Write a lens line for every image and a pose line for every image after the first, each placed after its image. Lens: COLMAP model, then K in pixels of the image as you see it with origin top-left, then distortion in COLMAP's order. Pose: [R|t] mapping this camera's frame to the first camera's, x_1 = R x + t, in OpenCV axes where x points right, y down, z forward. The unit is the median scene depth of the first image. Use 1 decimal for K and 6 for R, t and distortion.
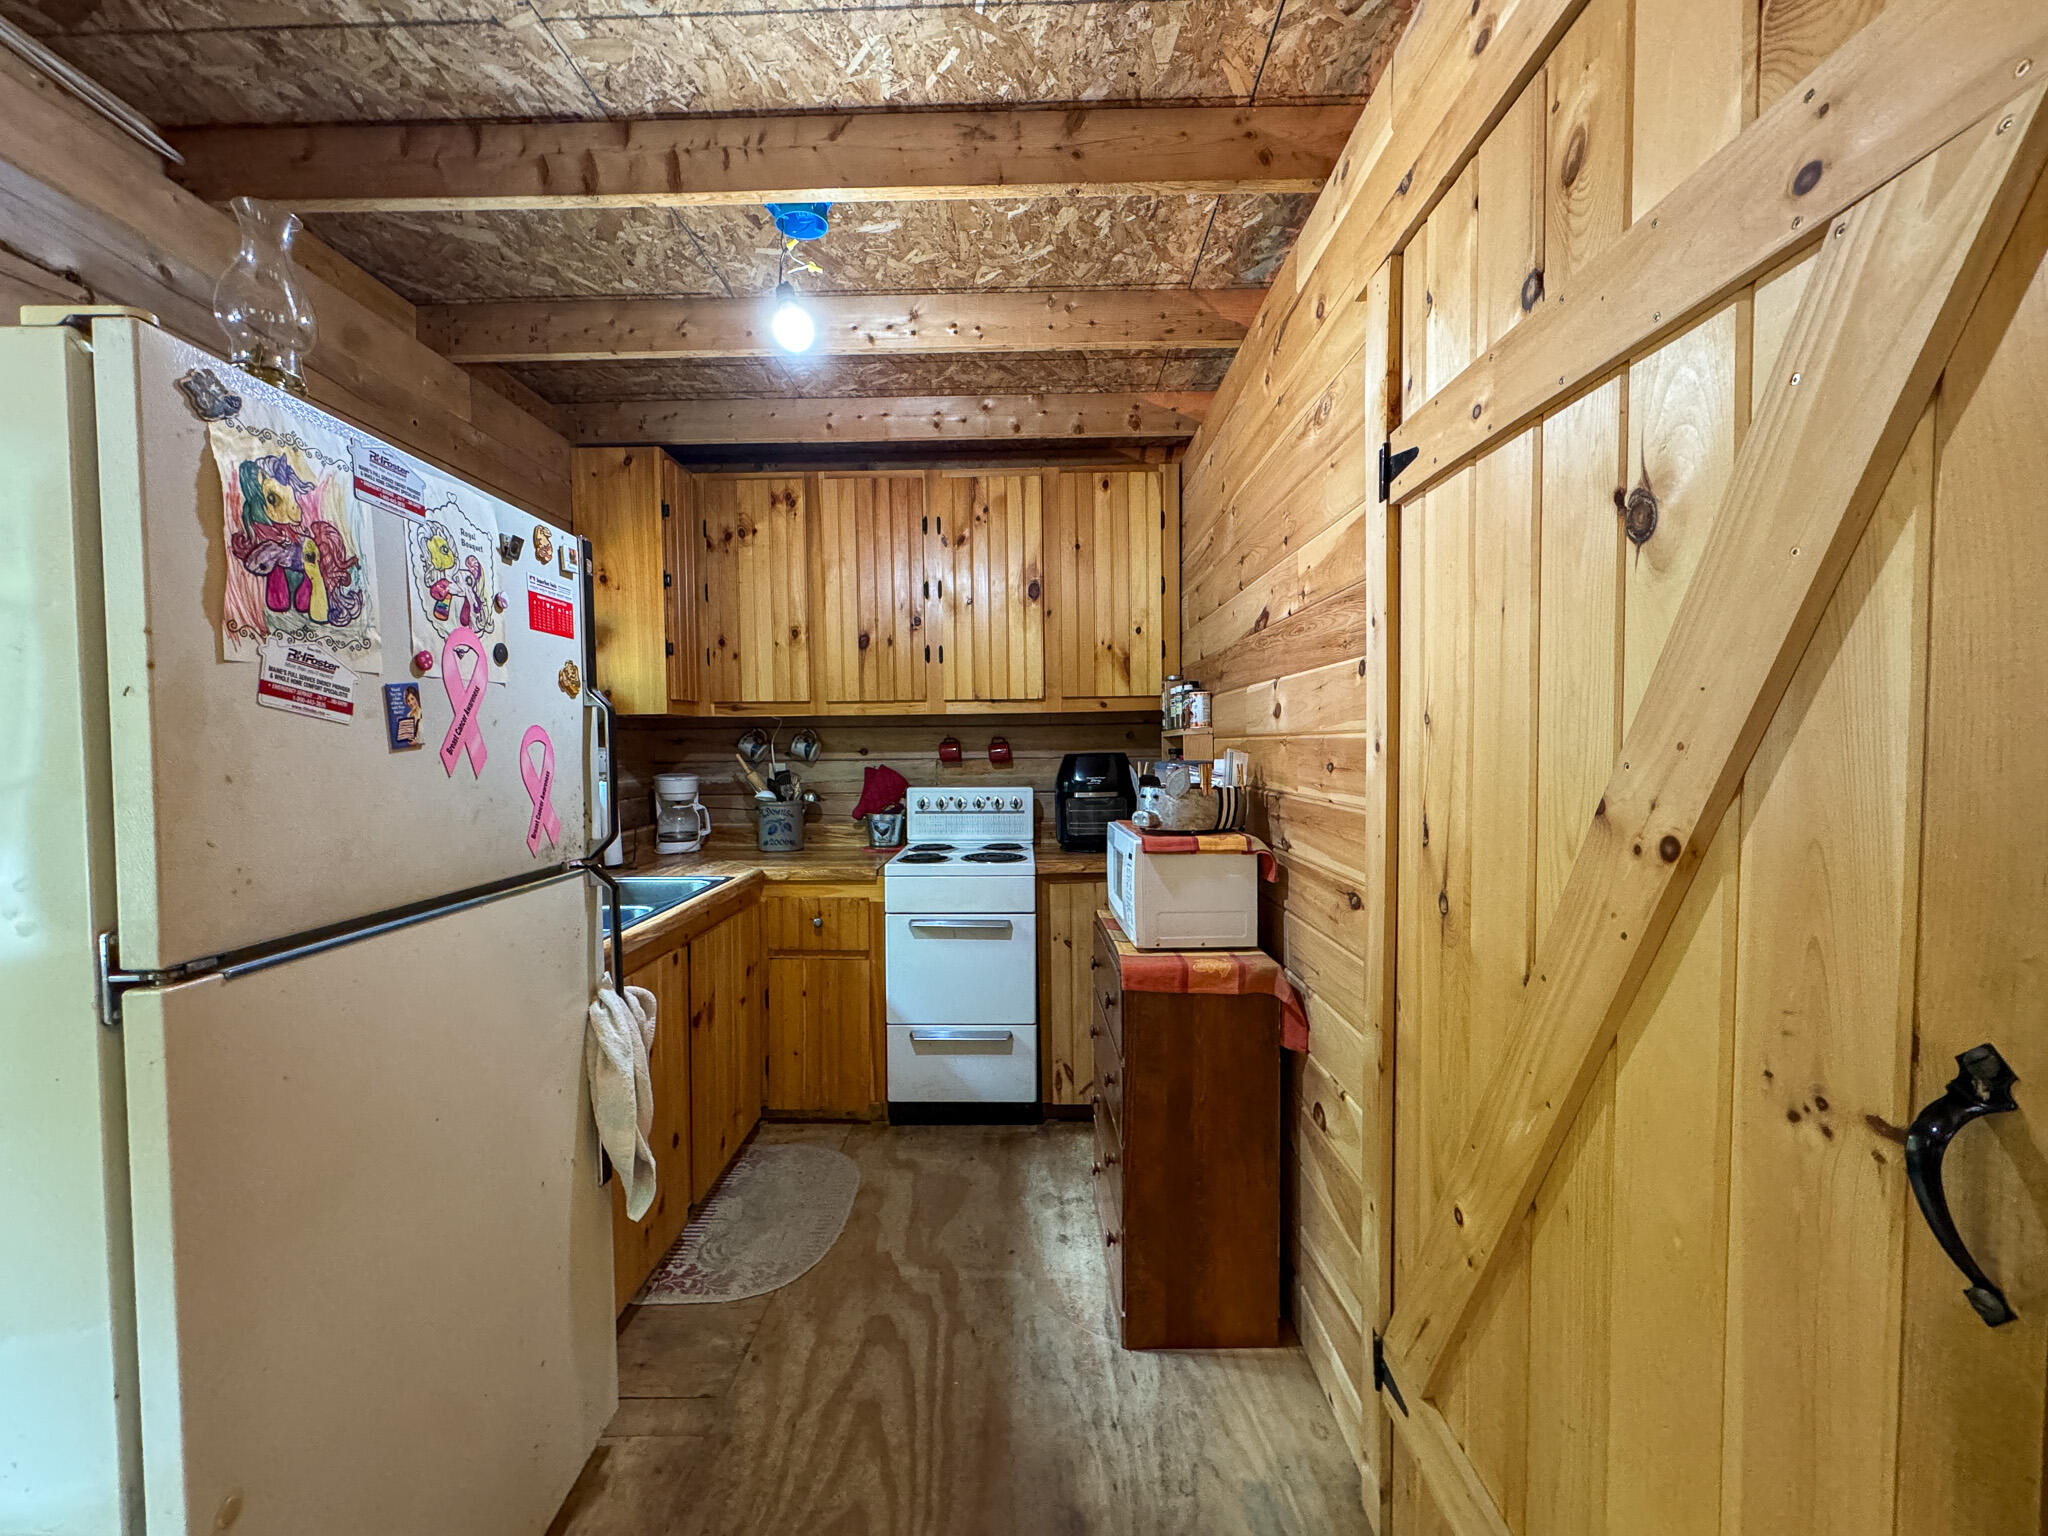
lens RADIAL K [[912.7, 0, 1040.8], [0, 912.7, 750.3], [0, 0, 1]] dist [0.000874, 0.000252]
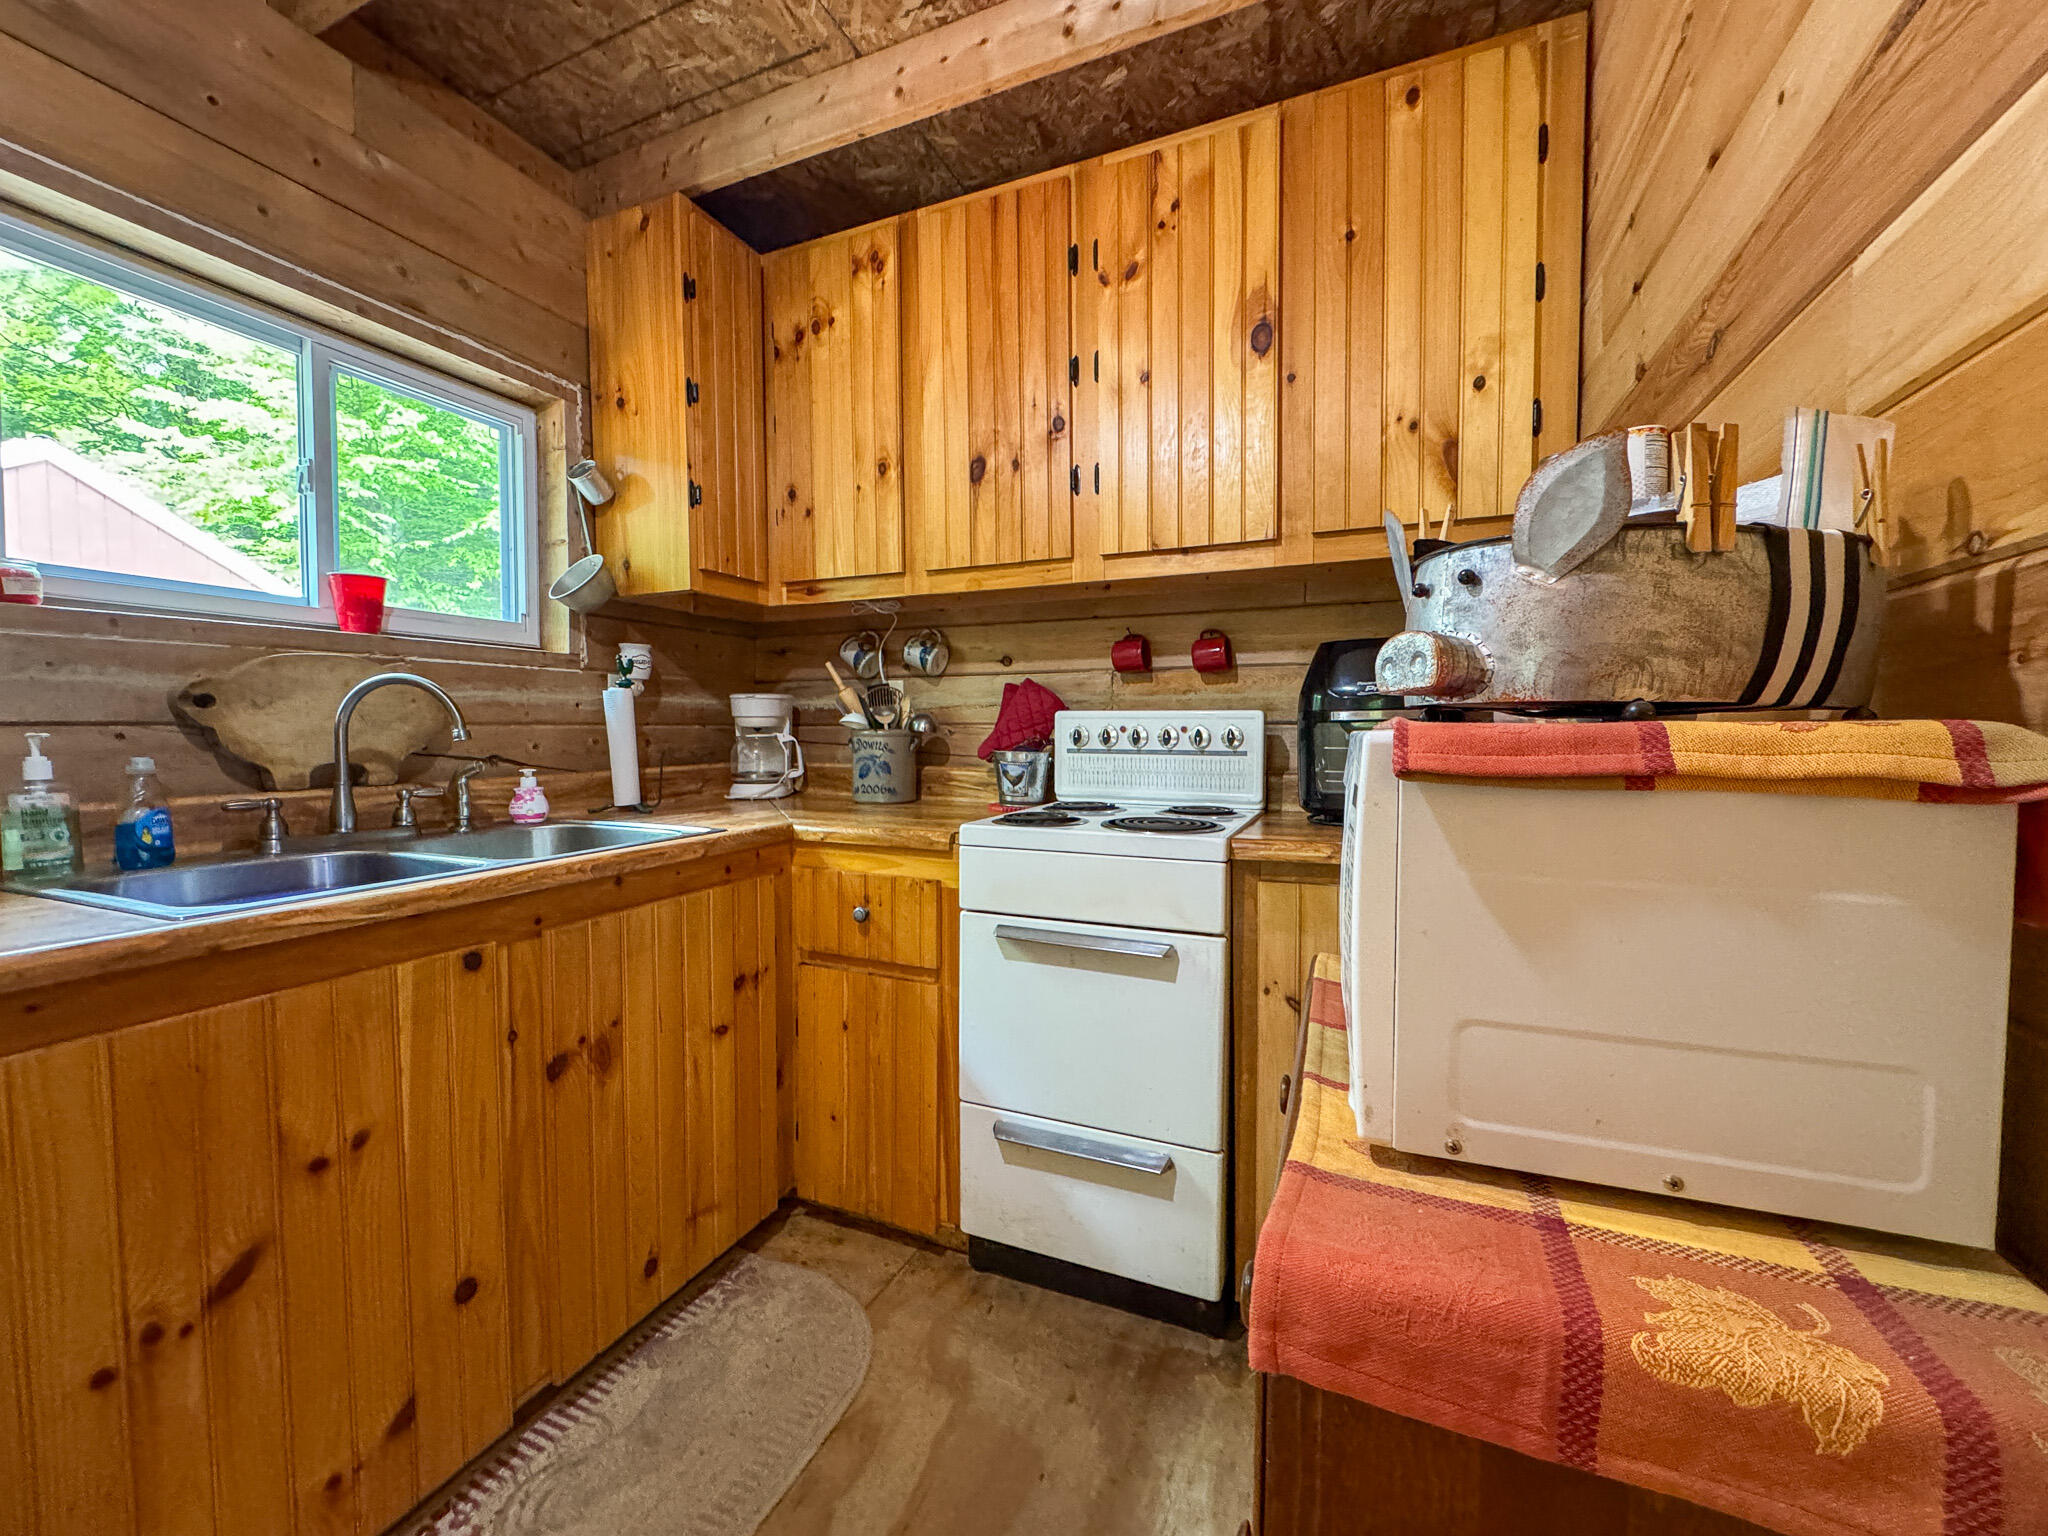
lens RADIAL K [[832.6, 0, 1029.2], [0, 832.6, 771.0], [0, 0, 1]] dist [-0.002226, 0.000598]
pose [[0.912888, 0.024363, -0.407482, 0.074328], [-0.013766, 0.999487, 0.028917, 0.069248], [0.407978, -0.020788, 0.912755, 0.494472]]
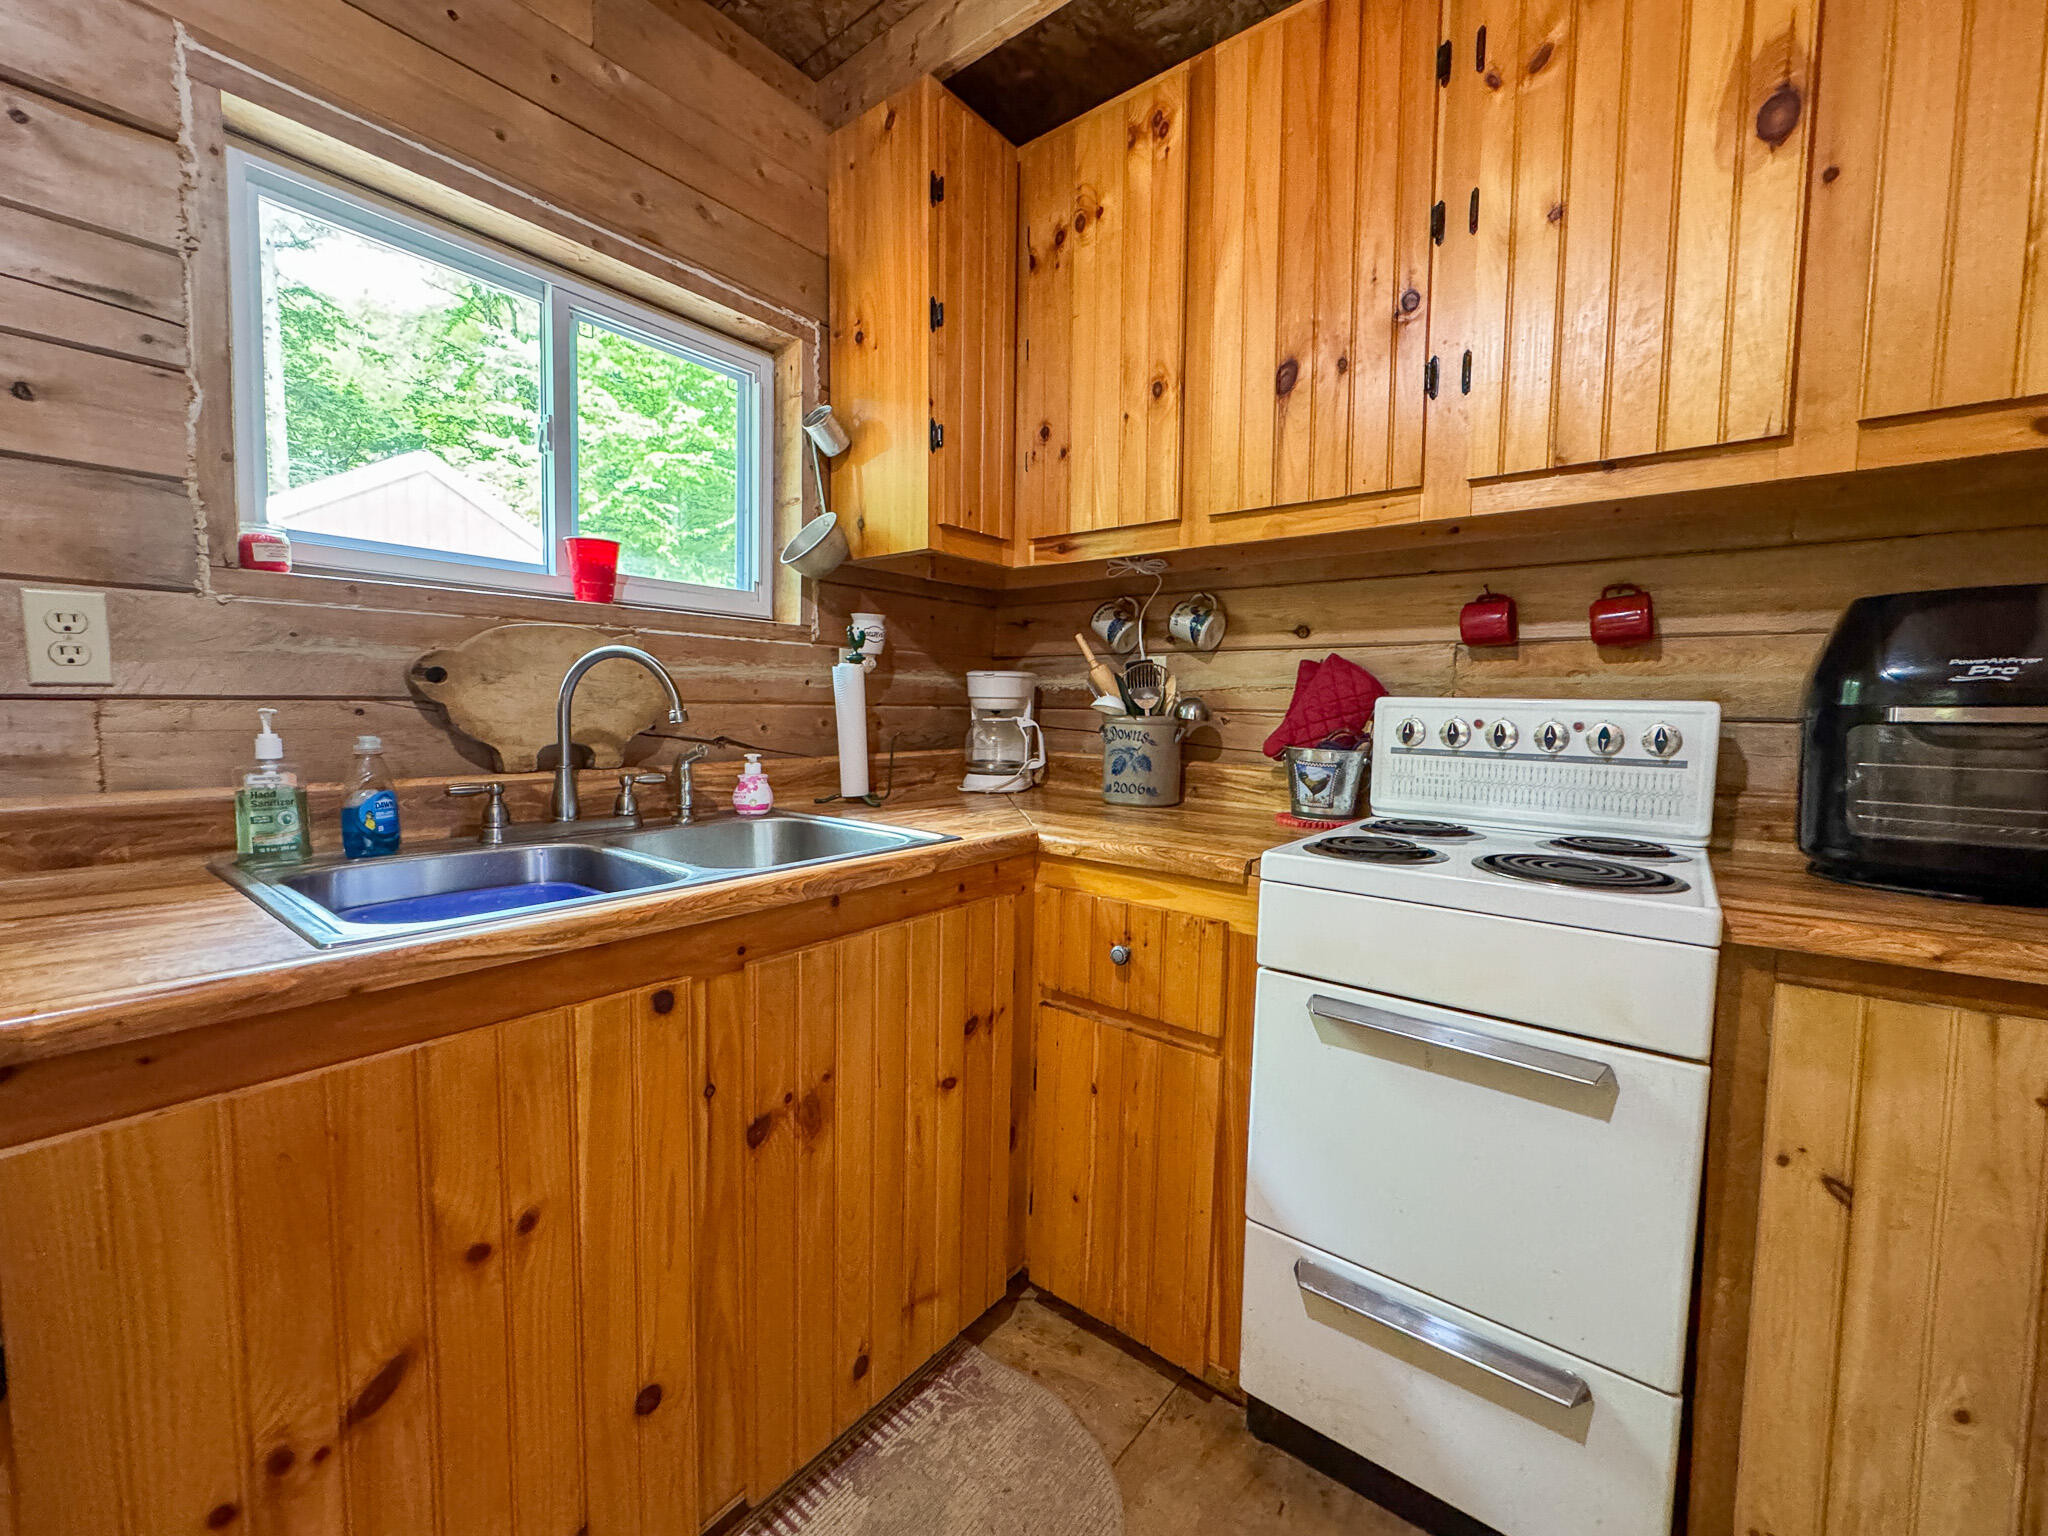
lens RADIAL K [[832.6, 0, 1029.2], [0, 832.6, 771.0], [0, 0, 1]] dist [-0.002226, 0.000598]
pose [[0.776391, 0.067464, -0.626630, -0.014088], [-0.037066, 0.997421, 0.061460, 0.062362], [0.629160, -0.024491, 0.776890, 0.579351]]
